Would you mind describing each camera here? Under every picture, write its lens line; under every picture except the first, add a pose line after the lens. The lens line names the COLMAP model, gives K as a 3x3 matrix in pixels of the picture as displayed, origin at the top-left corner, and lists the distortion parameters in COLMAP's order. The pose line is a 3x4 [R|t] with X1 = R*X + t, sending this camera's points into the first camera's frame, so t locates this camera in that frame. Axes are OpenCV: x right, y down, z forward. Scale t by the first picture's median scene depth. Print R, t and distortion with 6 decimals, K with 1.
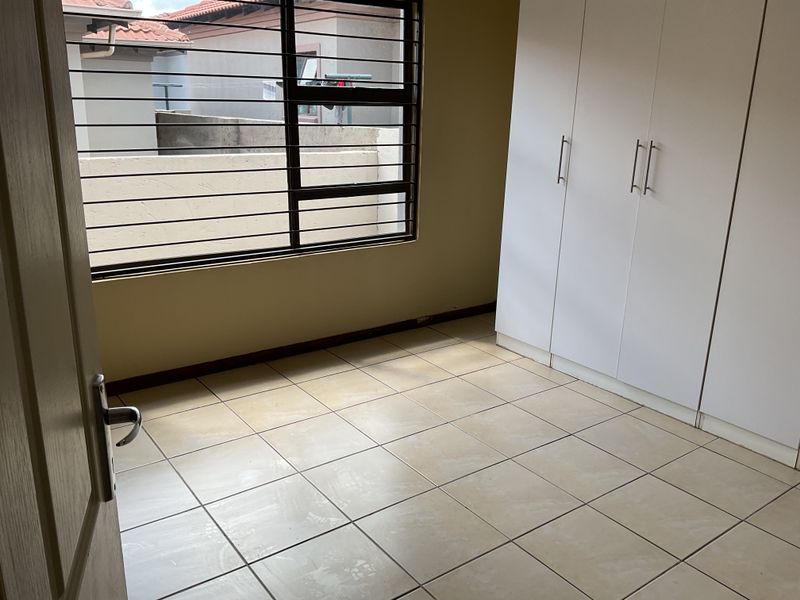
lens RADIAL K [[695.7, 0, 400.4], [0, 695.7, 304.7], [0, 0, 1]] dist [0.110945, -0.166360]
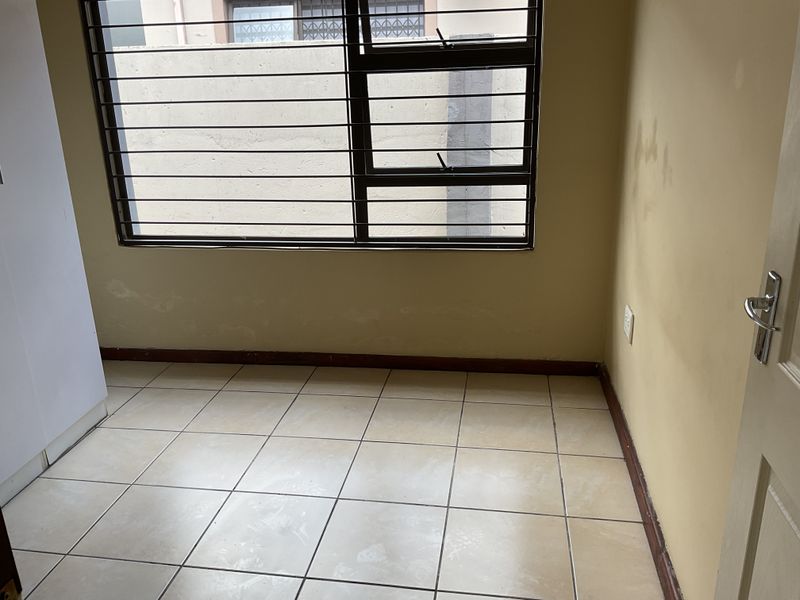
lens RADIAL K [[695.7, 0, 390.9], [0, 695.7, 318.1], [0, 0, 1]] dist [0.110945, -0.166360]
pose [[0.702760, 0.194691, -0.684269, 0.497259], [-0.157882, 0.980522, 0.116834, -0.095955], [0.693688, 0.025928, 0.719809, 0.400167]]
